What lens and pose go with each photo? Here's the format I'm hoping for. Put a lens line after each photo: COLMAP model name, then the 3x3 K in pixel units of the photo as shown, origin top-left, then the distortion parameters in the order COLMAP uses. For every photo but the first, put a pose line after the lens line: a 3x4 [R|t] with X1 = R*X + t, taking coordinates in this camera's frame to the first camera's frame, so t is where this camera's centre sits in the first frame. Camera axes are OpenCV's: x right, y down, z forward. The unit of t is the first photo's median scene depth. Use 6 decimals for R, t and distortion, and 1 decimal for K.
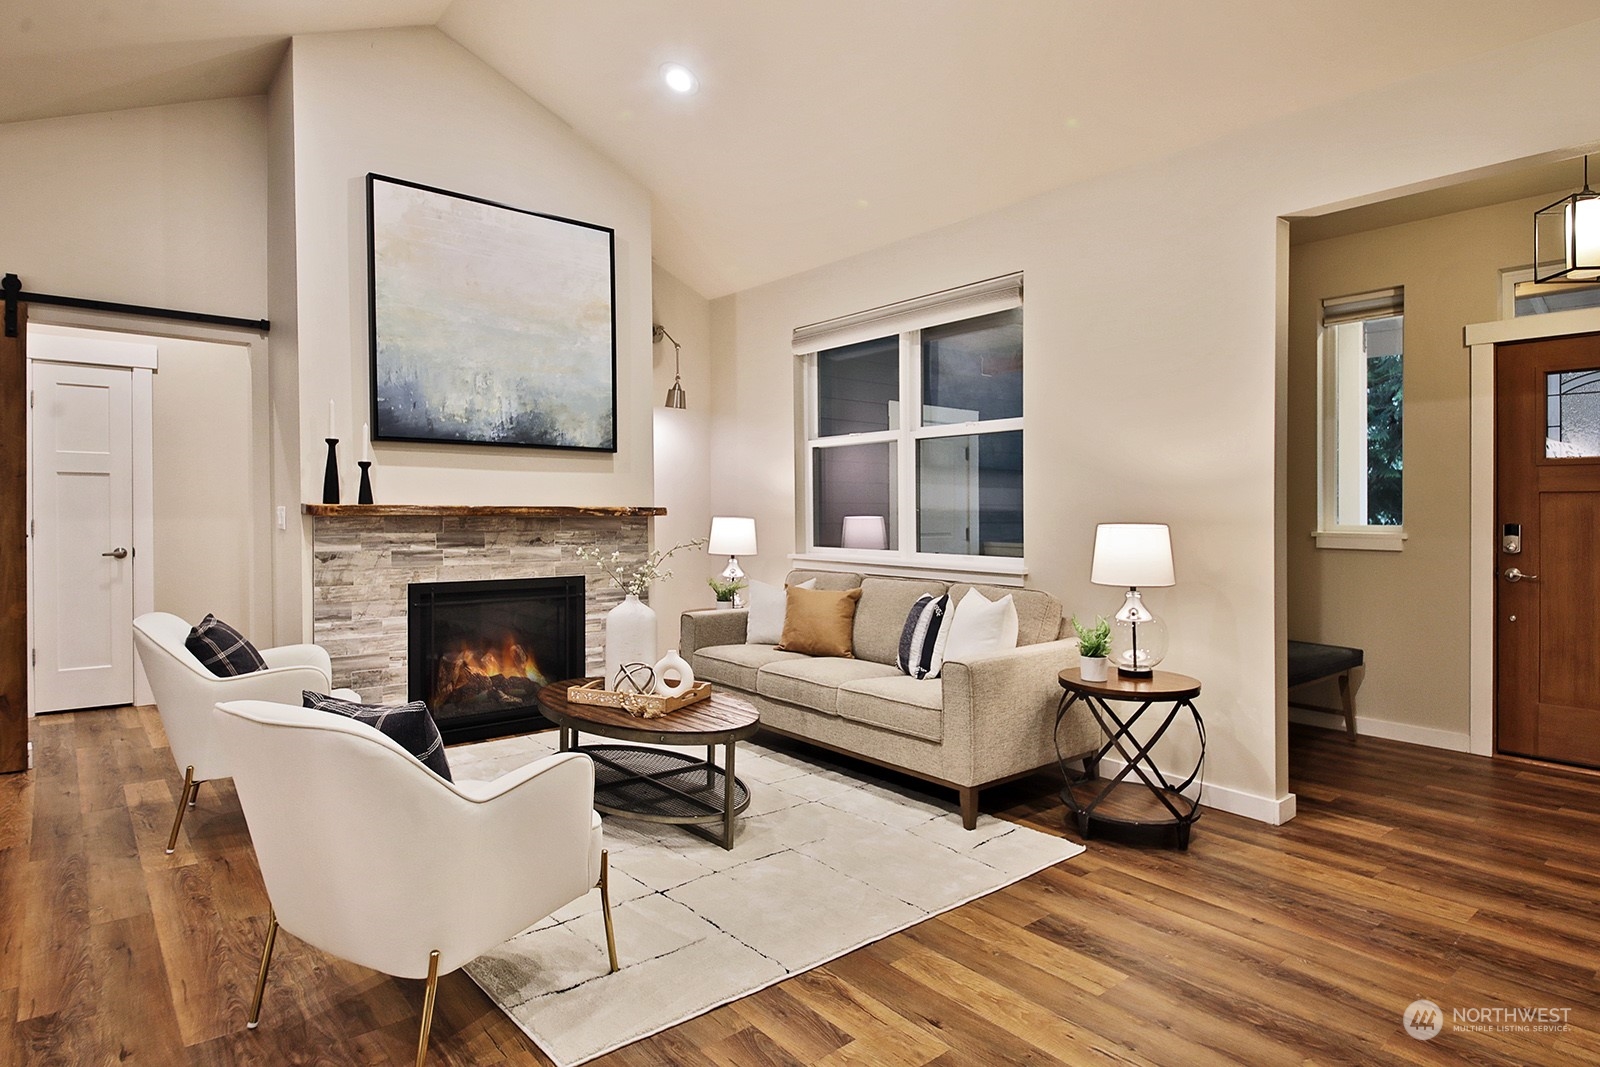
lens RADIAL K [[877.3, 0, 800.6], [0, 877.3, 519.8], [0, 0, 1]] dist [0.059826, -0.055287]
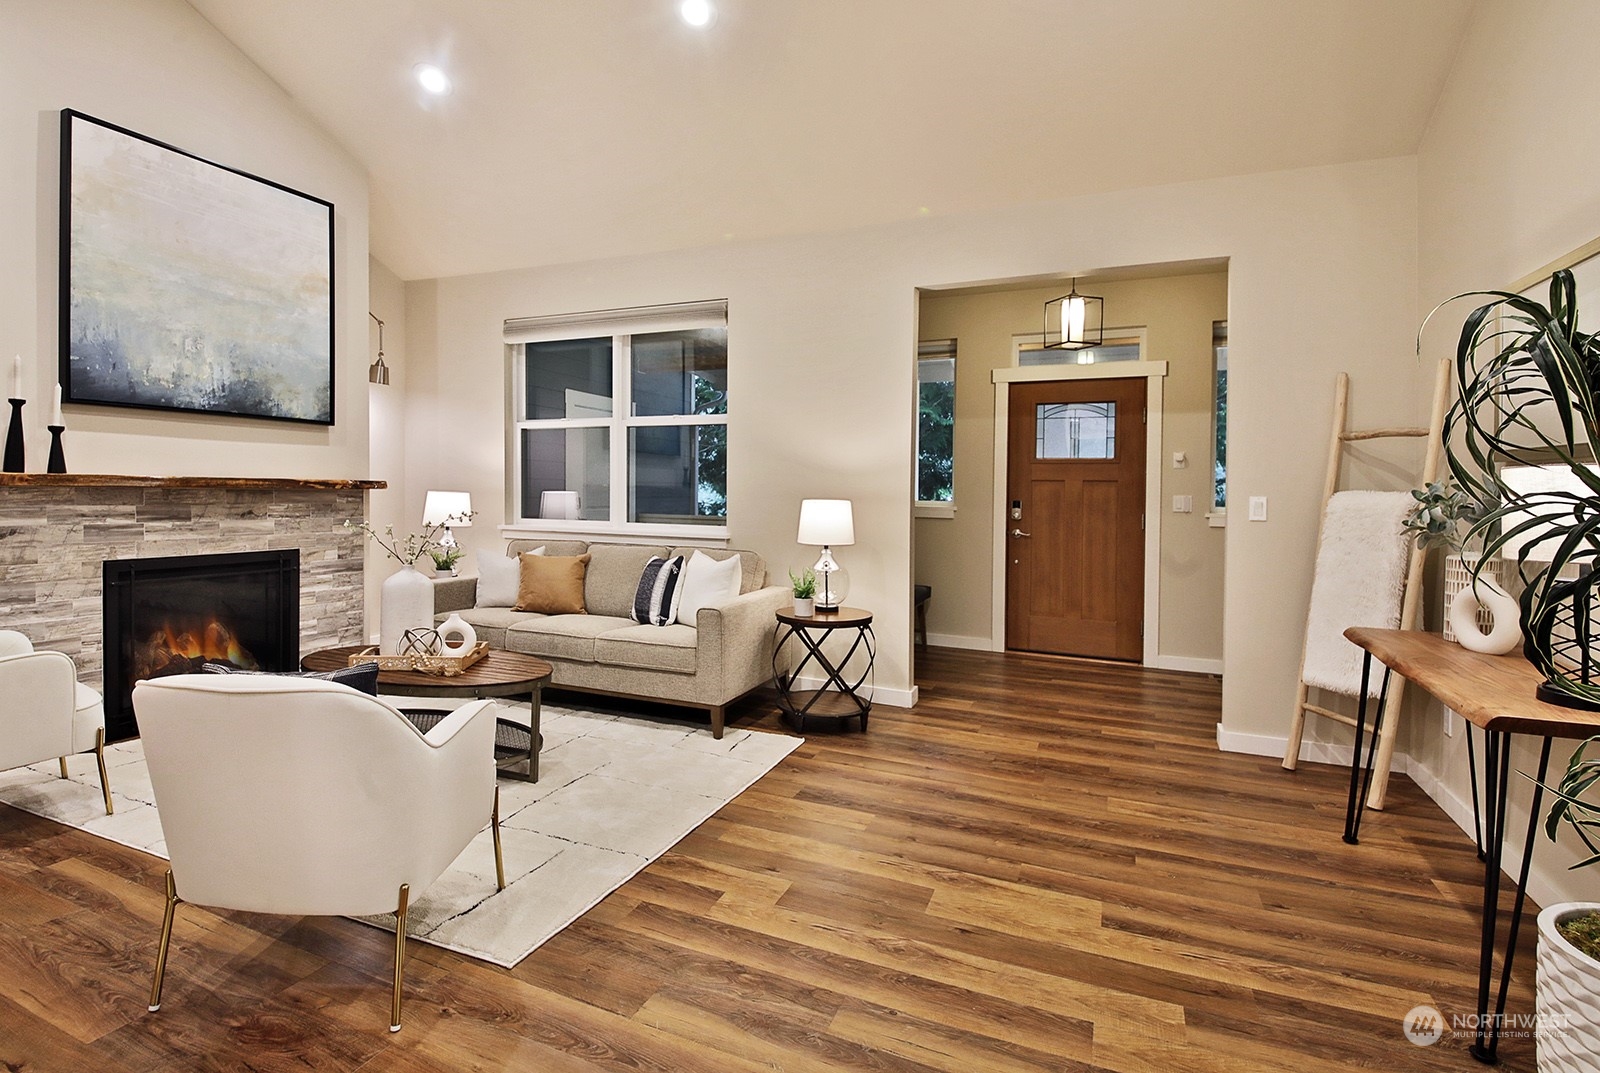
lens RADIAL K [[780.6, 0, 765.0], [0, 780.6, 498.1], [0, 0, 1]] dist [0.046812, -0.046238]
pose [[0.898716, 0.005502, 0.438497, -0.193608], [-0.007831, 0.999963, 0.003502, -0.000762], [-0.438462, -0.006581, 0.898726, -0.031954]]
